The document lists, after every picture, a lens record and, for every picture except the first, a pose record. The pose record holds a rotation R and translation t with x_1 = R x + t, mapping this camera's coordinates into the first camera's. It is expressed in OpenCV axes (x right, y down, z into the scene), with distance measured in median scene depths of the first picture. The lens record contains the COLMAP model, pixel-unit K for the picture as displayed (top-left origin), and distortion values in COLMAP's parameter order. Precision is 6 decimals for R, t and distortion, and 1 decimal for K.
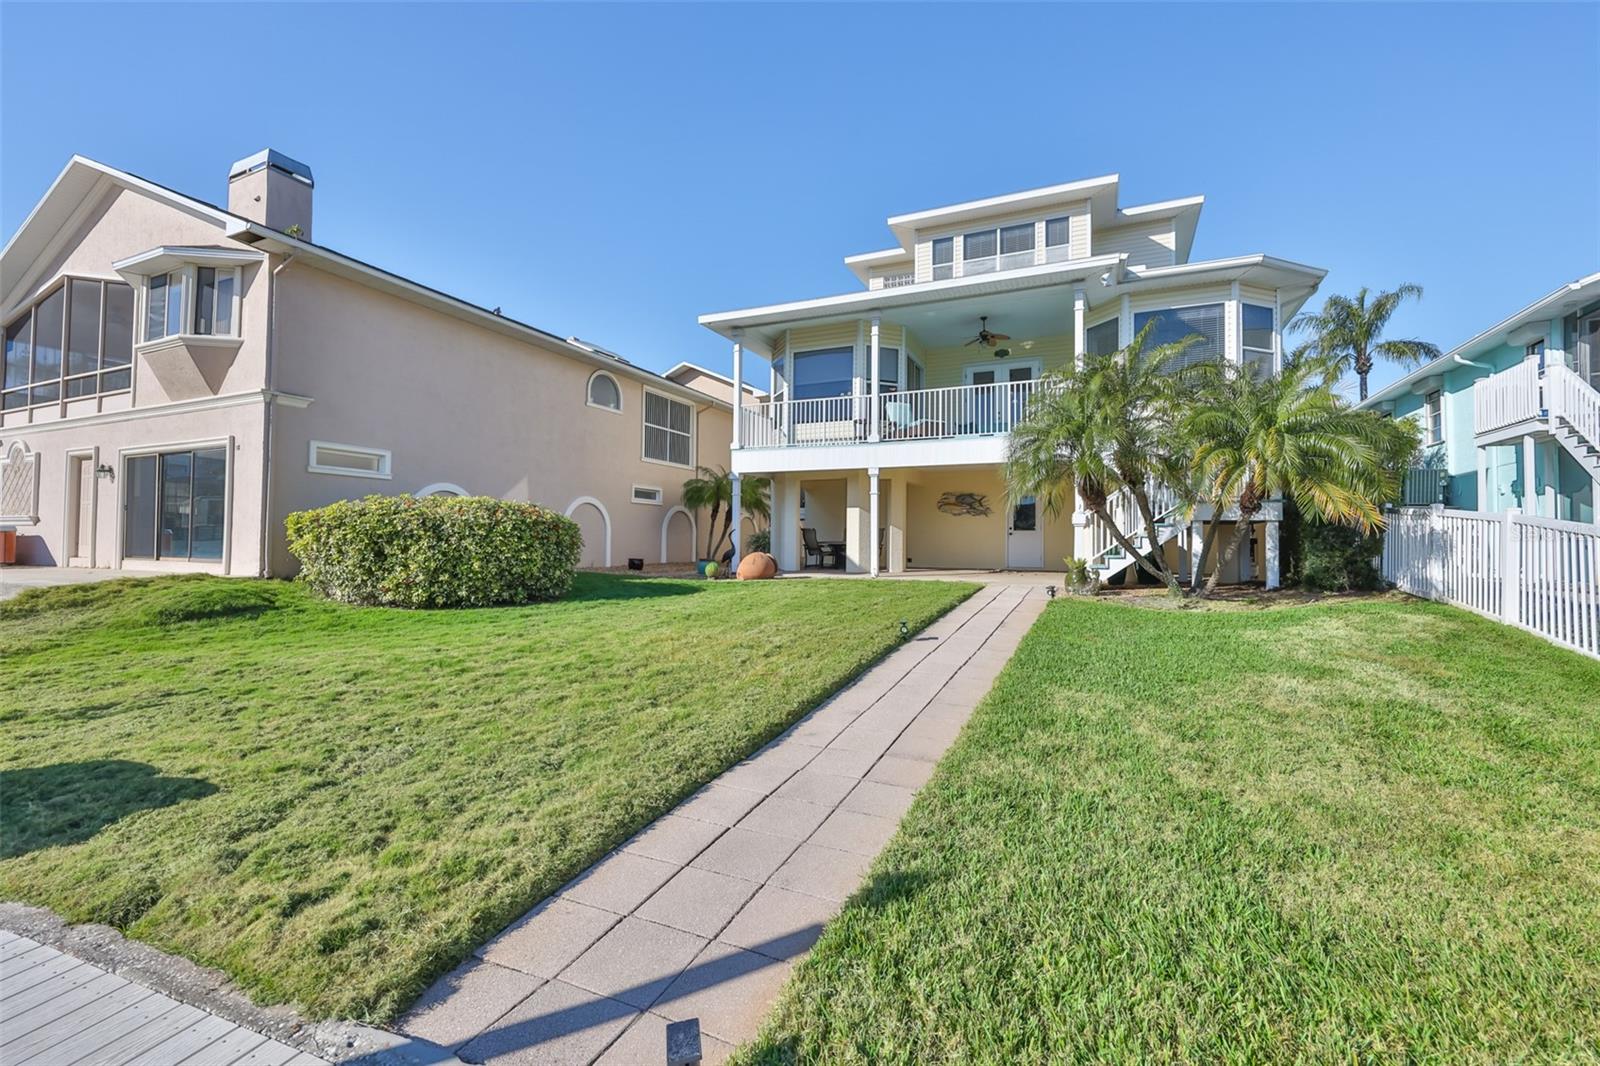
lens RADIAL K [[673.2, 0, 800.0], [0, 673.2, 533.0], [0, 0, 1]] dist [-0.002376, -0.000115]
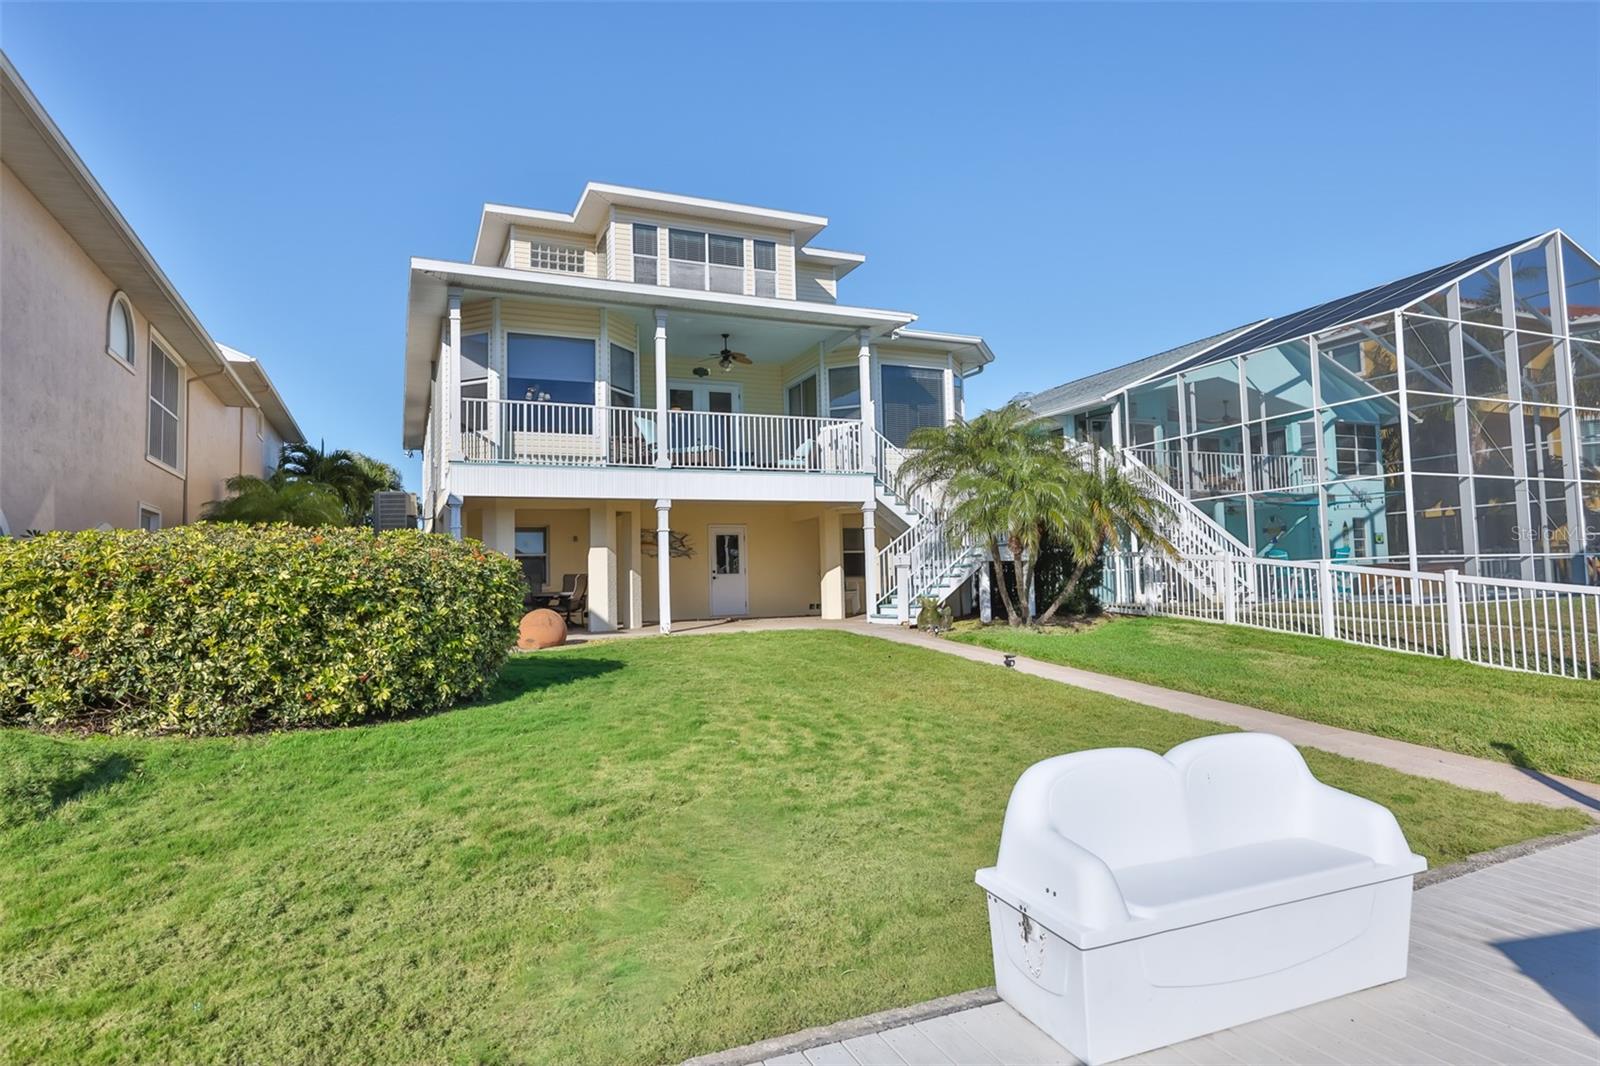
lens RADIAL K [[919.4, 0, 800.0], [0, 919.4, 533.0], [0, 0, 1]] dist [0.000418, 0.000007]
pose [[0.674378, 0.017340, 0.738182, -0.529501], [0.019012, 0.998985, -0.040835, -0.006439], [-0.738141, 0.041572, 0.673364, 0.114064]]
